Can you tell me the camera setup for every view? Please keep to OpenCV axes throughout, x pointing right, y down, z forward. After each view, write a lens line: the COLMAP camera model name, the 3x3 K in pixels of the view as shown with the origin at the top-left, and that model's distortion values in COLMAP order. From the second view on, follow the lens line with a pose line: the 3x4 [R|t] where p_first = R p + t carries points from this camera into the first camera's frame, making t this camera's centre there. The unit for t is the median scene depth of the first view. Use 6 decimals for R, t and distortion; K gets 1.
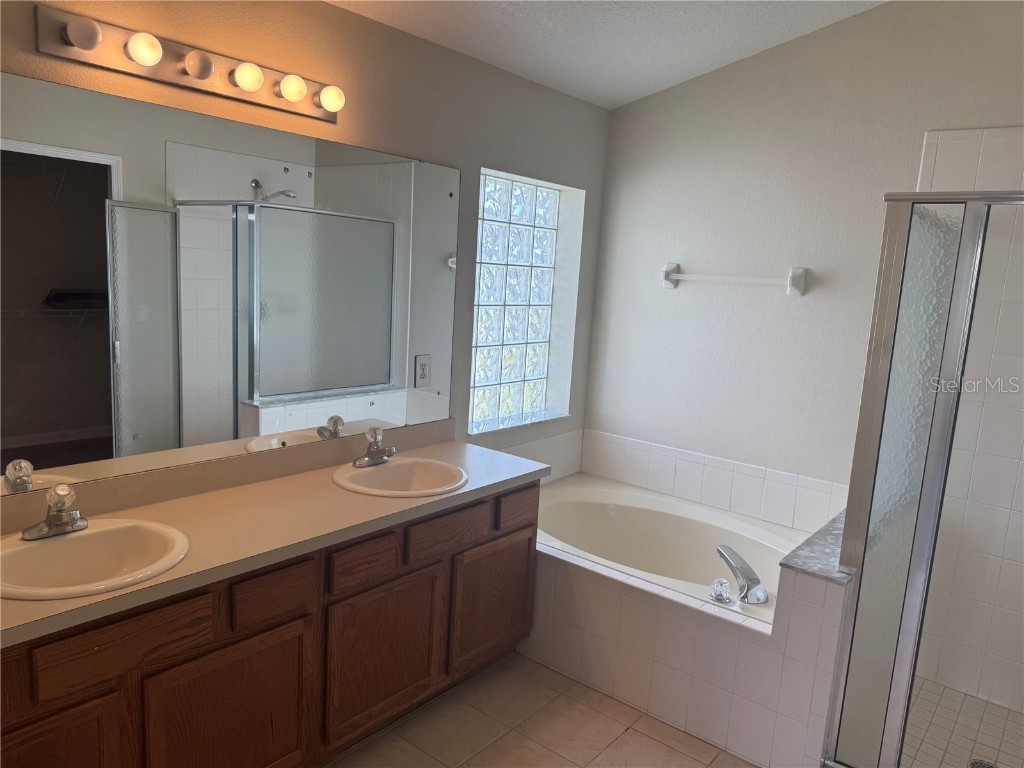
lens RADIAL K [[733.9, 0, 507.1], [0, 733.9, 383.0], [0, 0, 1]] dist [0.120920, -0.192439]
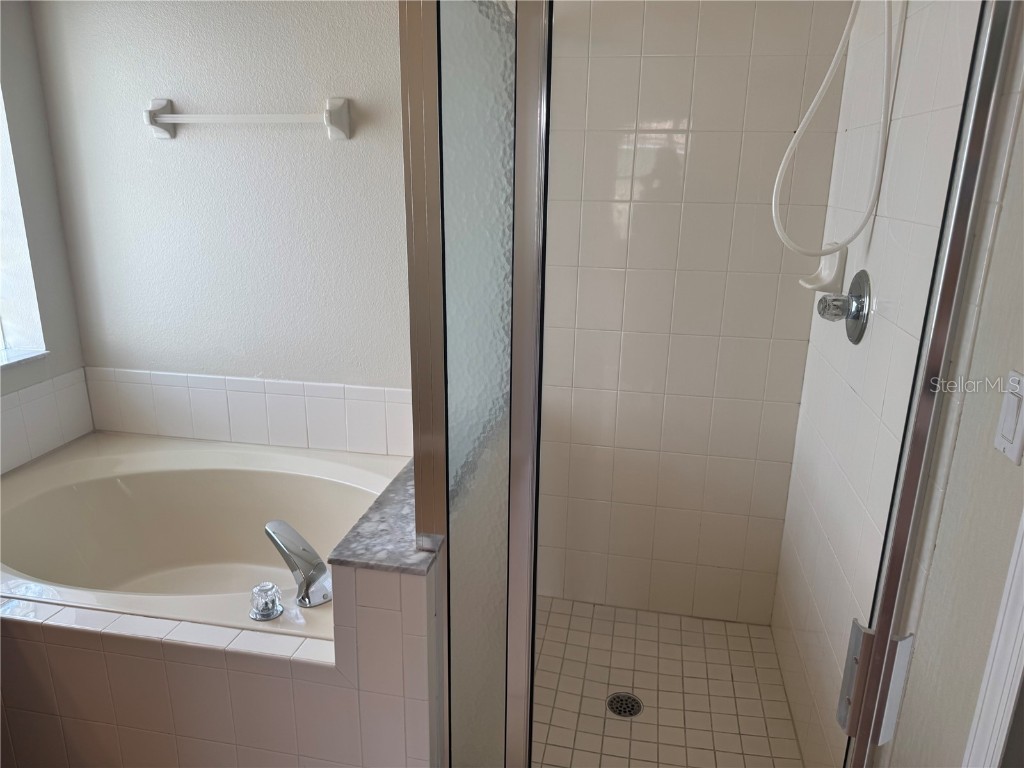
lens RADIAL K [[733.9, 0, 507.1], [0, 733.9, 383.0], [0, 0, 1]] dist [0.120920, -0.192439]
pose [[0.882013, -0.177354, 0.436575, 0.222866], [0.113269, 0.979101, 0.168912, 0.008456], [-0.457409, -0.099533, 0.883669, 0.353785]]
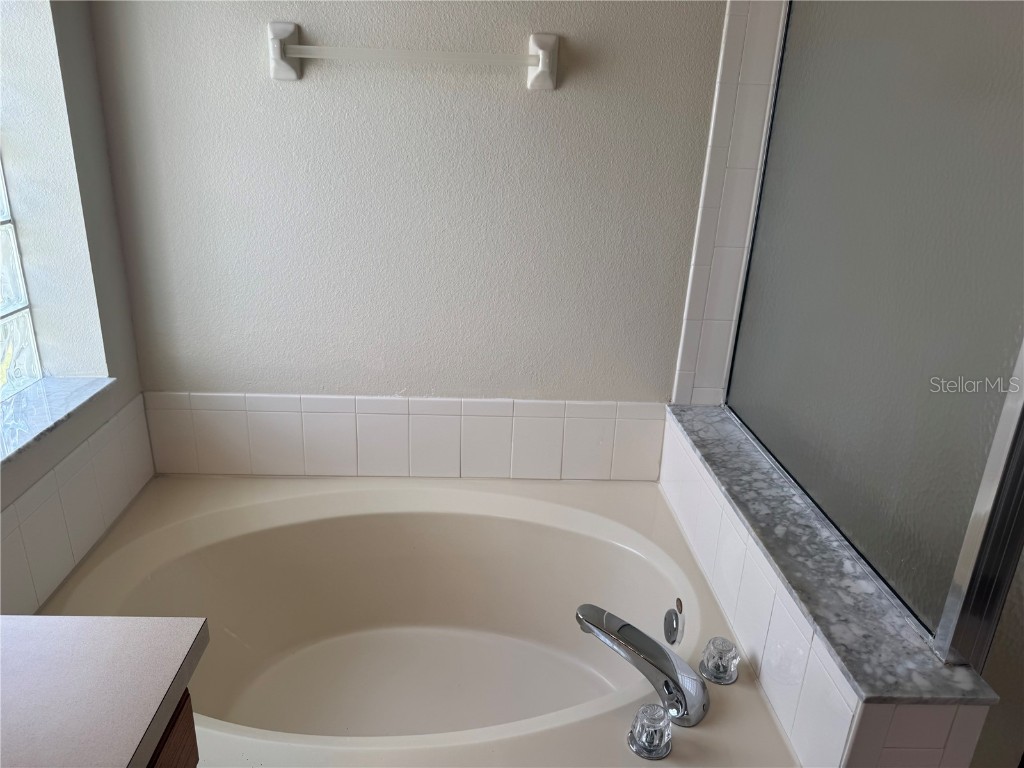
lens RADIAL K [[733.9, 0, 507.1], [0, 733.9, 383.0], [0, 0, 1]] dist [0.120920, -0.192439]
pose [[0.750055, -0.255310, 0.610110, -0.021697], [0.109078, 0.957607, 0.266627, -0.076070], [-0.652318, -0.133436, 0.746107, 0.732312]]
